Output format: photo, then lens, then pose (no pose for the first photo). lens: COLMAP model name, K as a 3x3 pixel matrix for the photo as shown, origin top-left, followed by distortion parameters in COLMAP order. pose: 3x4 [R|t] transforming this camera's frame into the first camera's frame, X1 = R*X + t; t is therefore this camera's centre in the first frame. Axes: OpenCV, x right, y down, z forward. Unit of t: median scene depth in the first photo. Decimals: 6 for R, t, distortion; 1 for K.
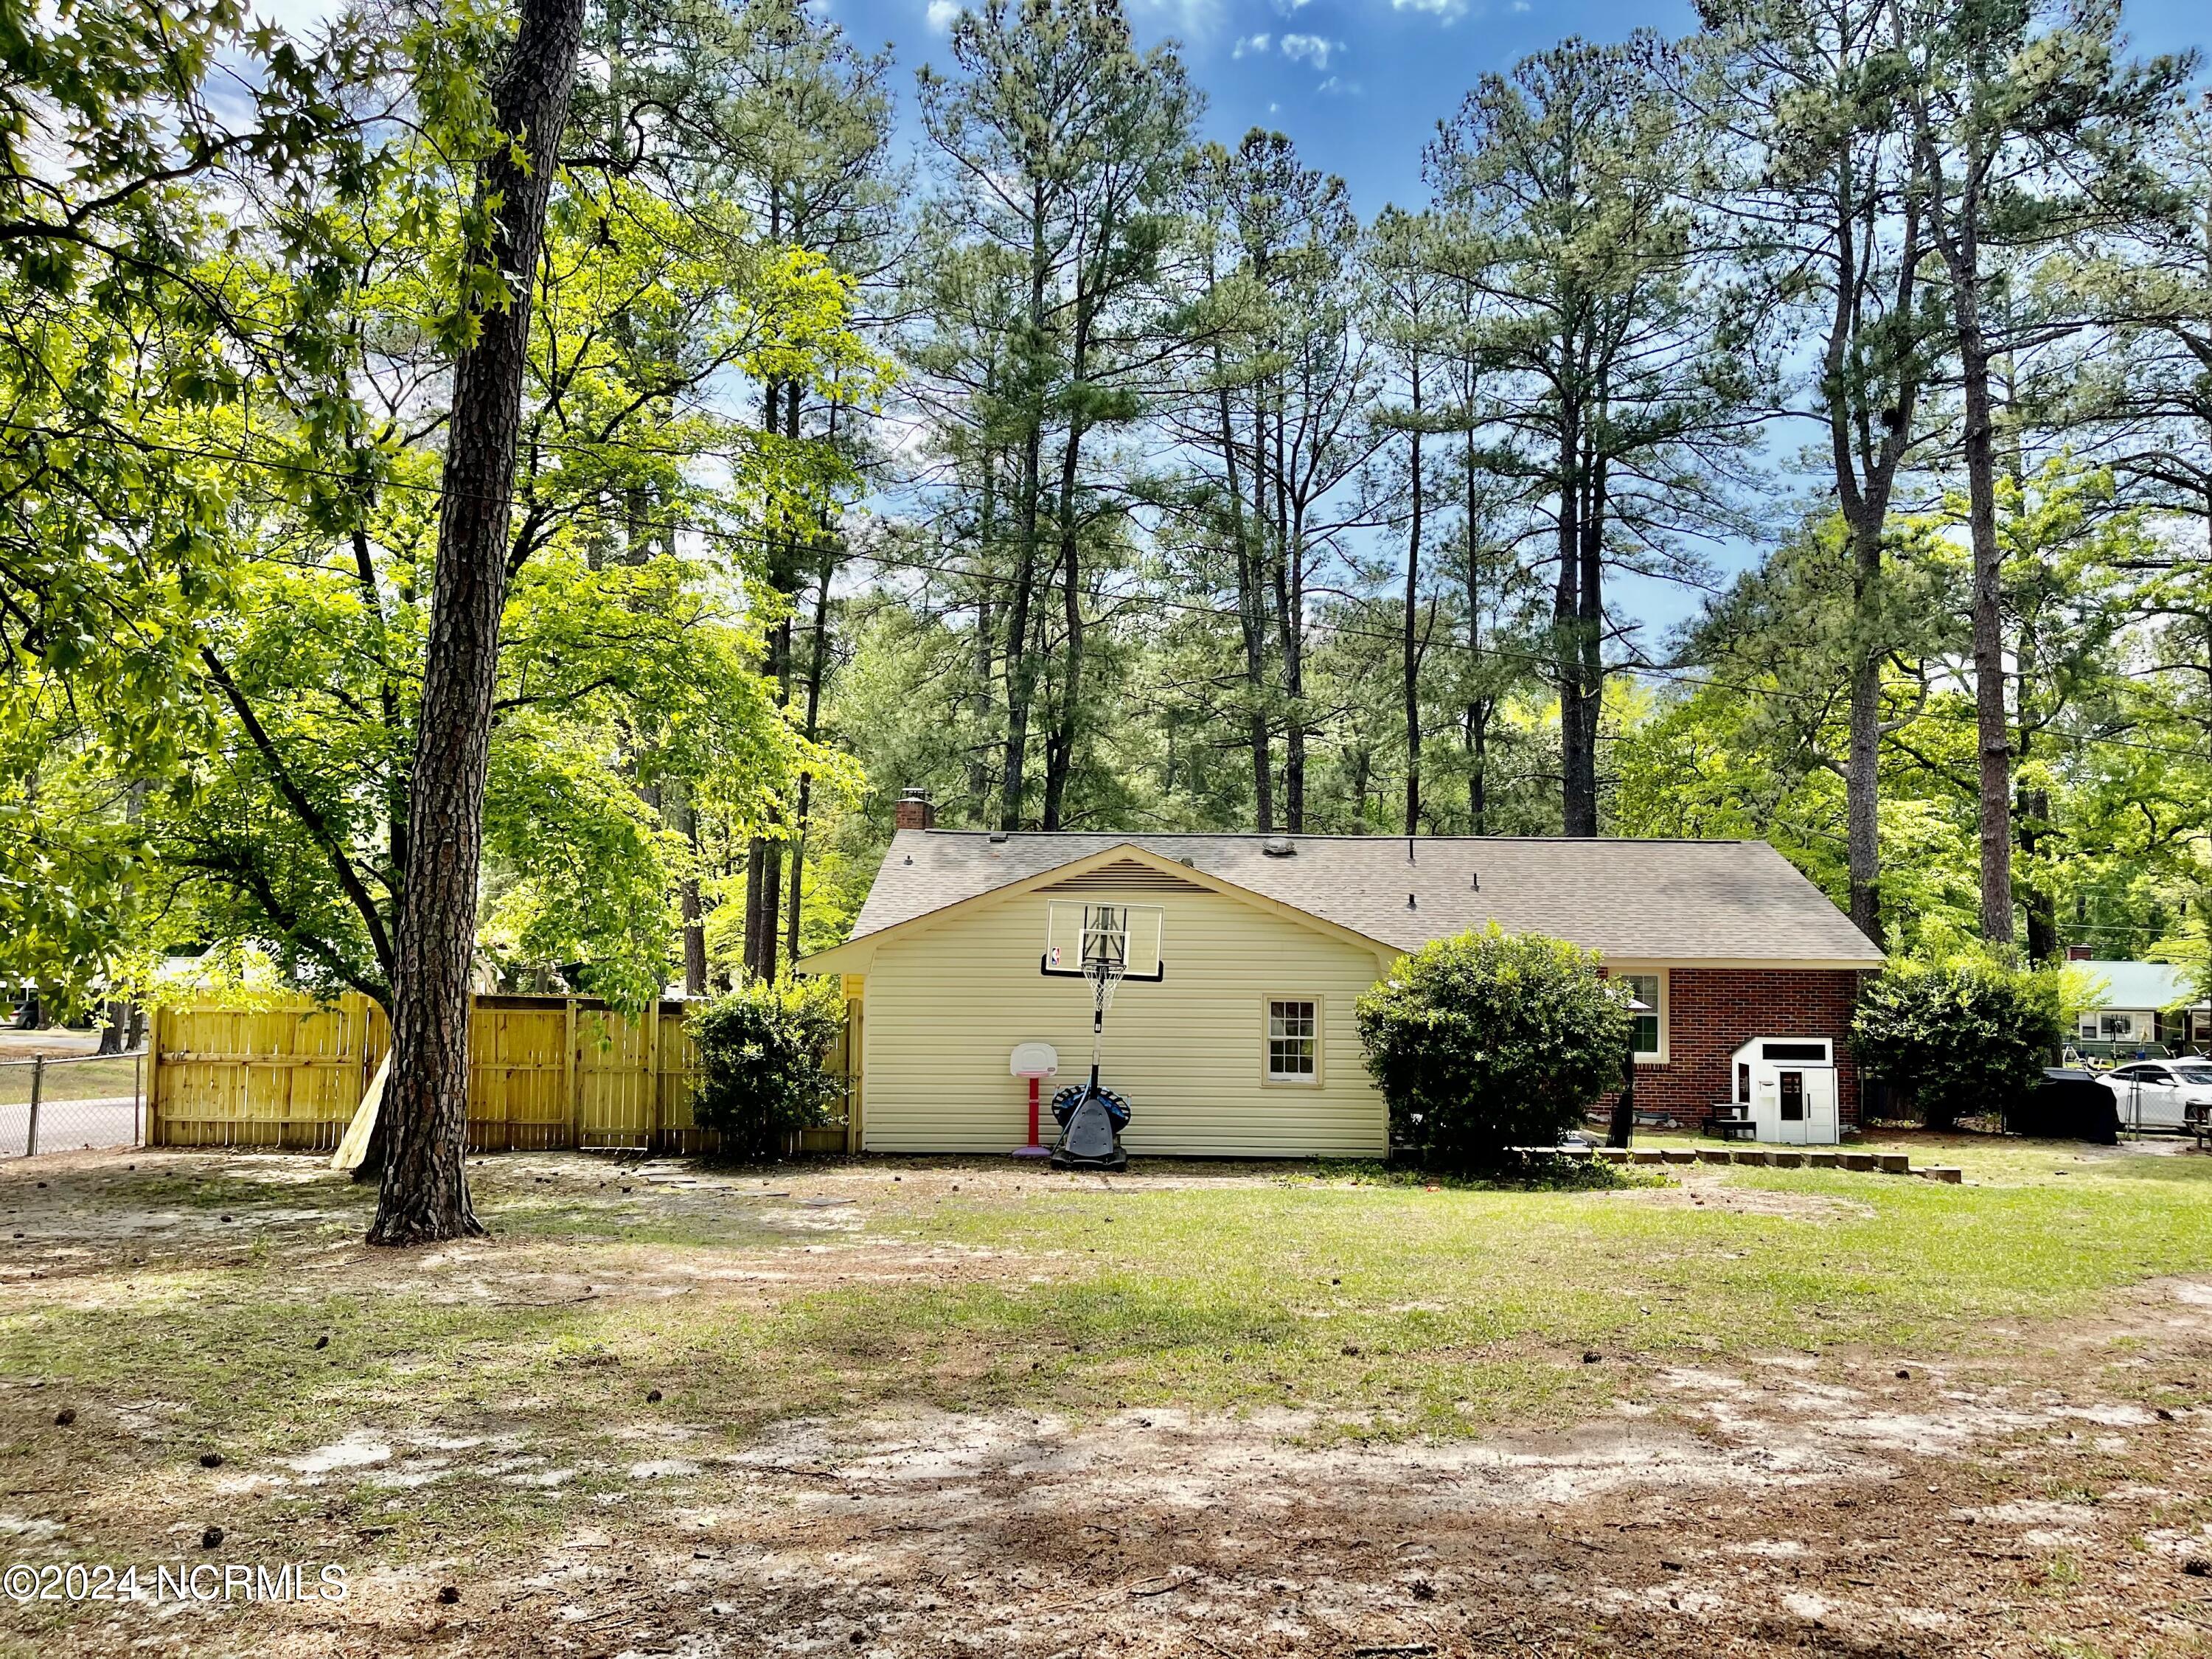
lens RADIAL K [[1670.7, 0, 1123.7], [0, 1670.7, 821.3], [0, 0, 1]] dist [0.073854, -0.090429]
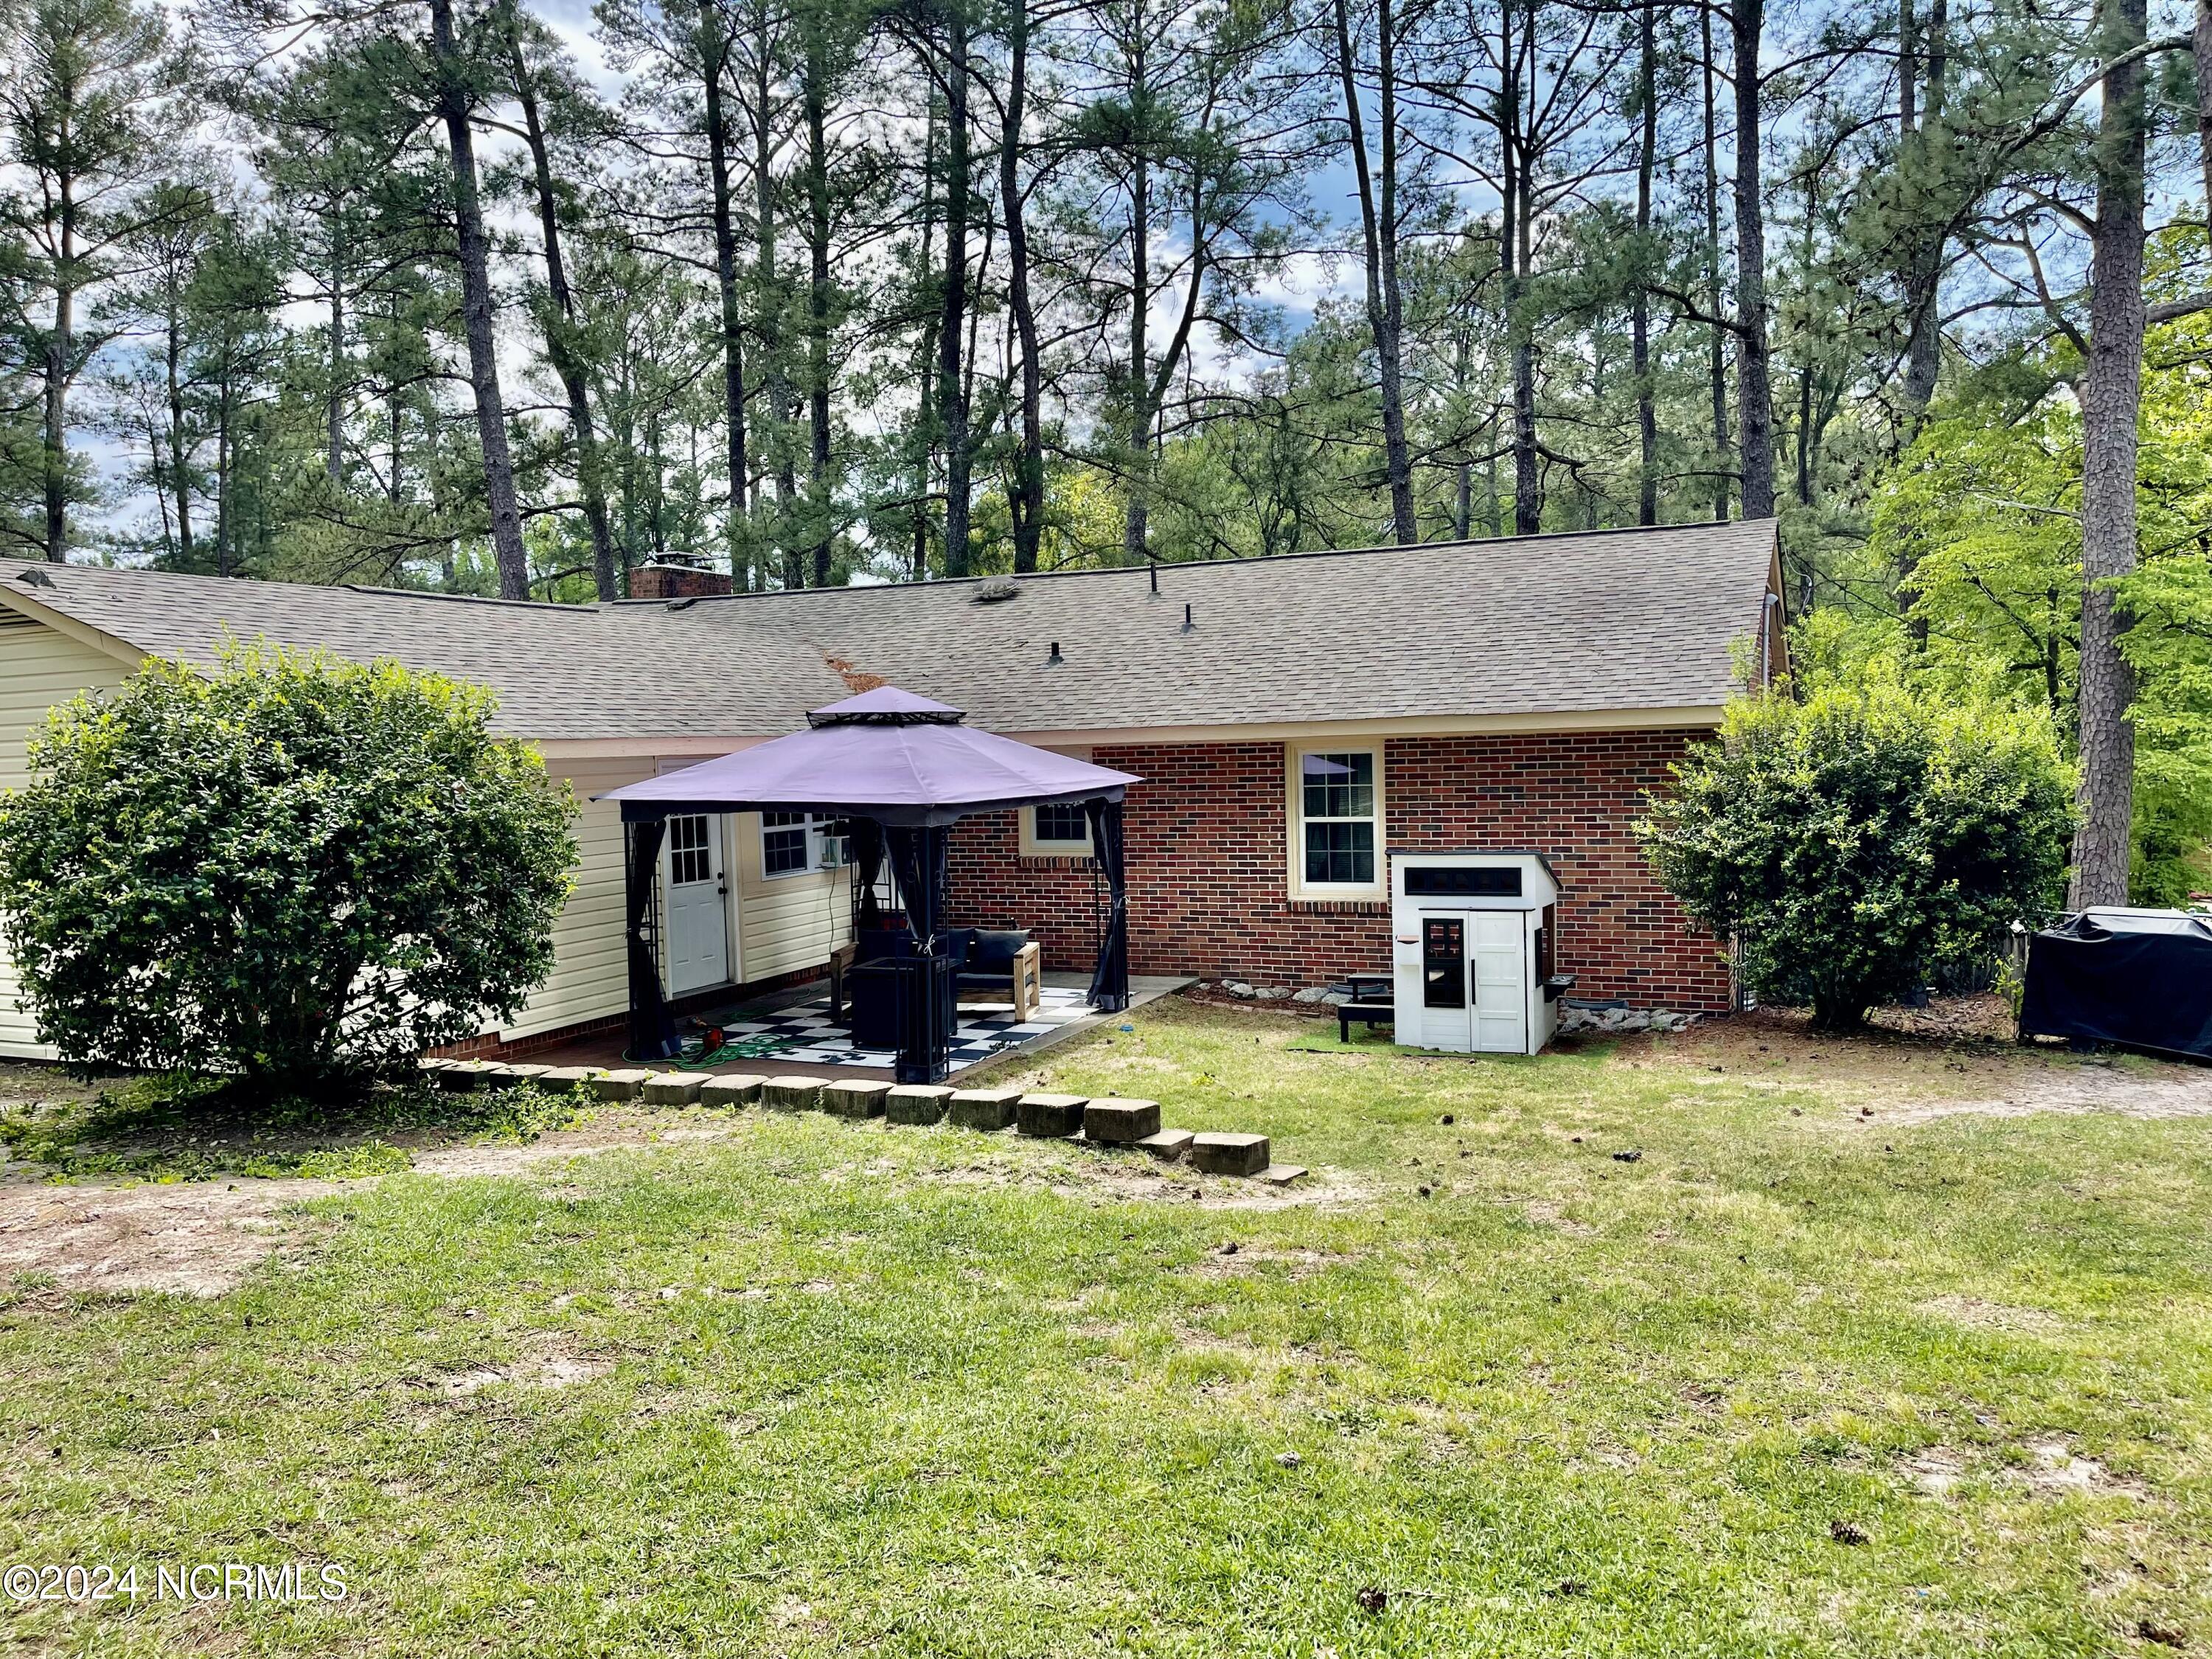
lens RADIAL K [[1670.7, 0, 1102.2], [0, 1670.7, 826.9], [0, 0, 1]] dist [0.073854, -0.090429]
pose [[0.918469, -0.017394, -0.395110, 0.504924], [0.058425, 0.994039, 0.092052, 0.064273], [0.391154, -0.107631, 0.914010, 0.474439]]
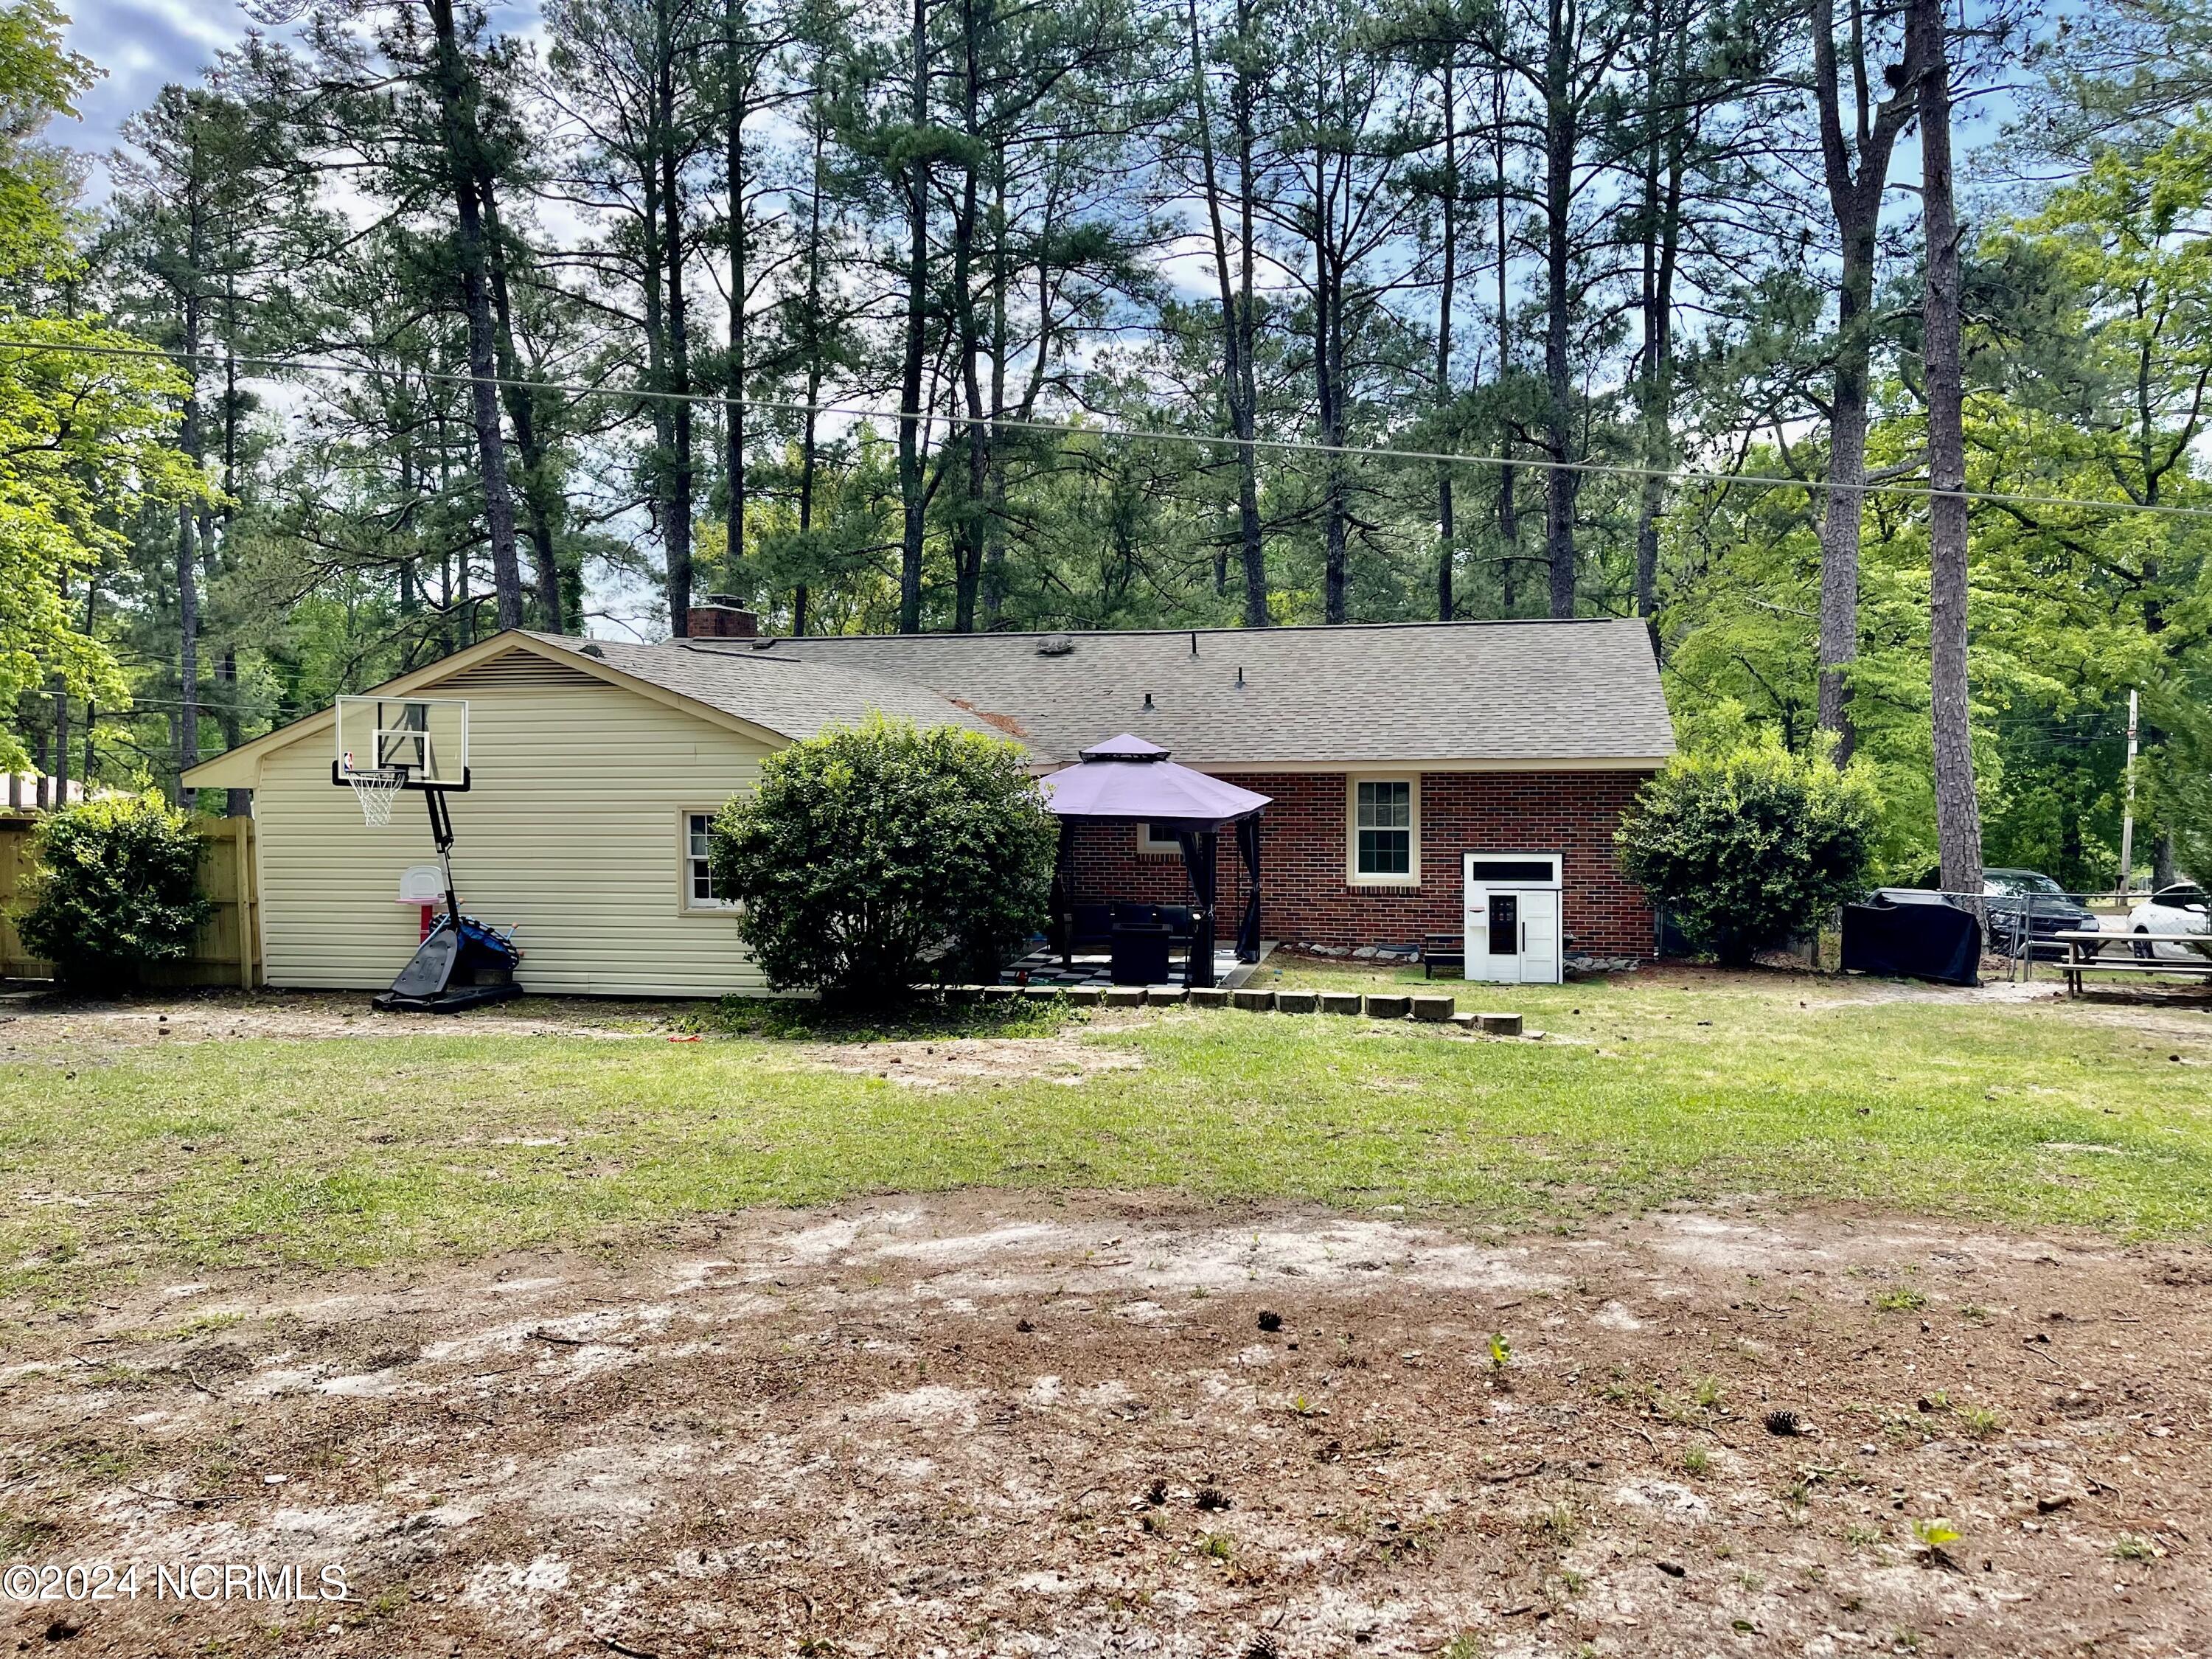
lens RADIAL K [[1670.7, 0, 1102.5], [0, 1670.7, 824.6], [0, 0, 1]] dist [0.073854, -0.090429]
pose [[0.977995, -0.009854, -0.208397, 0.374405], [0.031031, 0.994644, 0.098593, 0.029081], [0.206309, -0.102890, 0.973062, 0.178529]]
